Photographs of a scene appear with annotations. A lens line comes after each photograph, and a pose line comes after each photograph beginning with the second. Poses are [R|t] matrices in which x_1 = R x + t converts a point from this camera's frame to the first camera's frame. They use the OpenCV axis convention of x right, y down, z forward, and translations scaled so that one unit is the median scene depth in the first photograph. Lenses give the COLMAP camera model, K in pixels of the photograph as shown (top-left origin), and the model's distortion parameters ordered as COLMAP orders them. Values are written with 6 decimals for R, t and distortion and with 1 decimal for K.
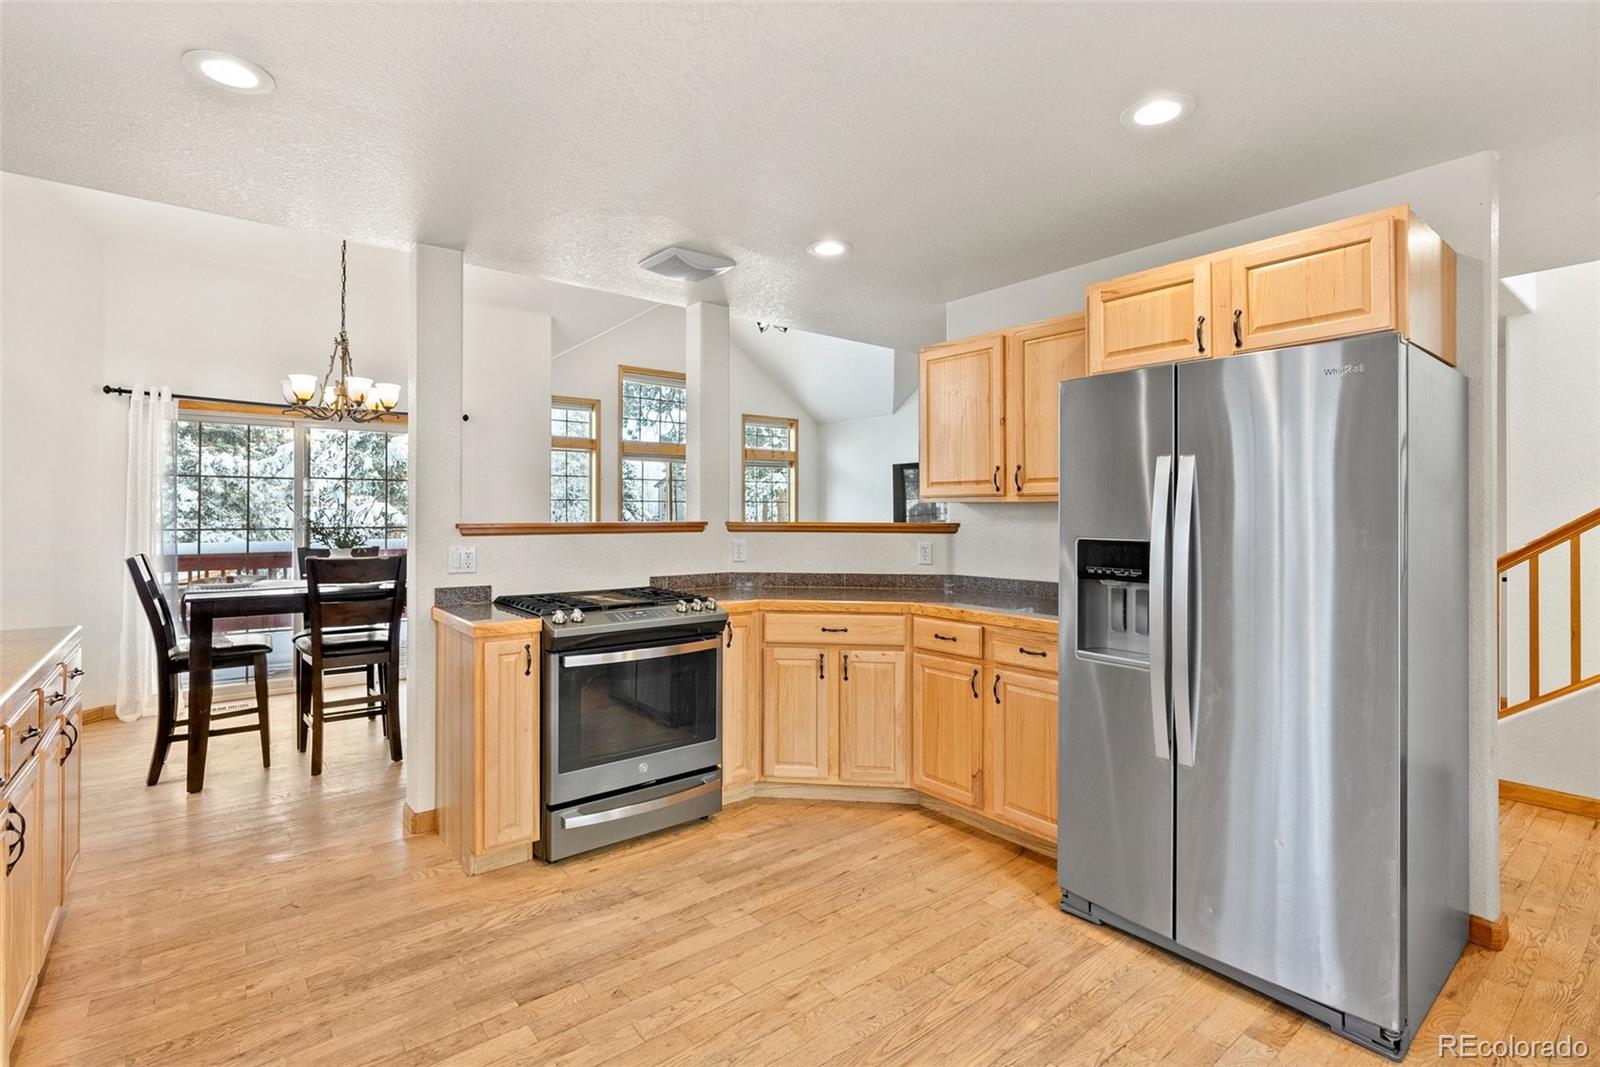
lens RADIAL K [[734.7, 0, 803.7], [0, 734.7, 516.4], [0, 0, 1]] dist [-0.005379, 0.000360]
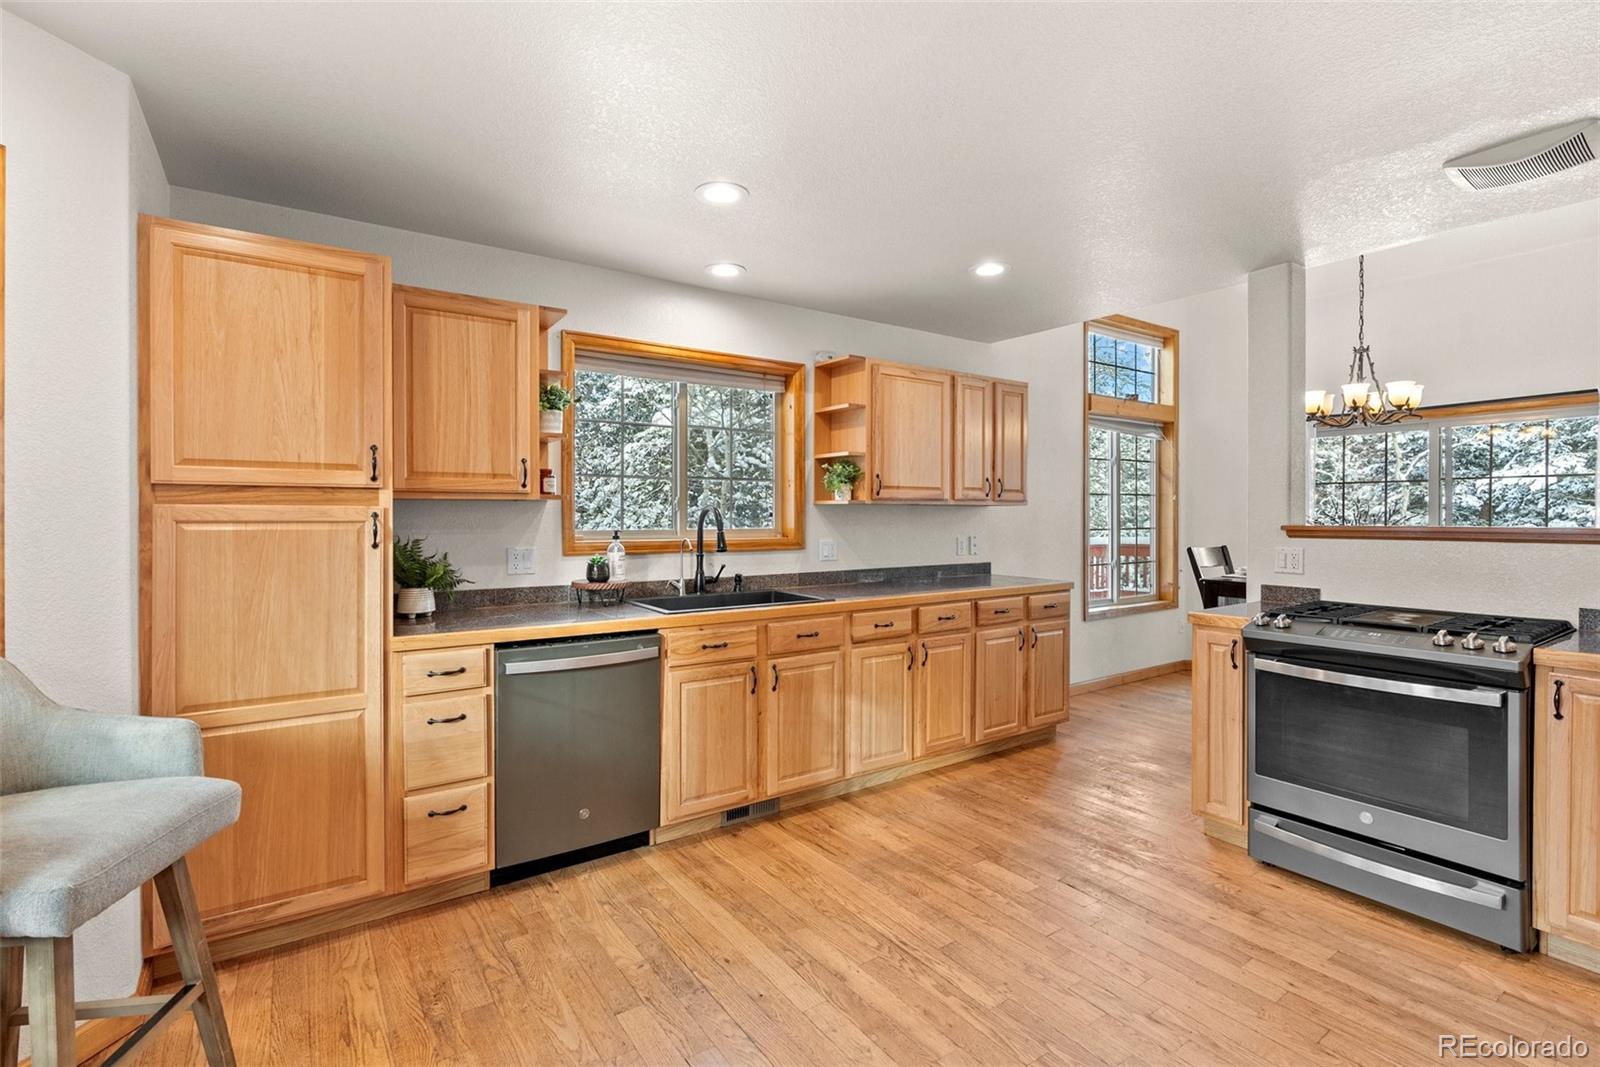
lens RADIAL K [[734.7, 0, 804.7], [0, 734.7, 528.7], [0, 0, 1]] dist [-0.005379, 0.000360]
pose [[-0.069949, 0.012418, -0.997473, 0.716152], [-0.000706, 0.999922, 0.012498, 0.002282], [0.997550, 0.001578, -0.069935, 0.456413]]
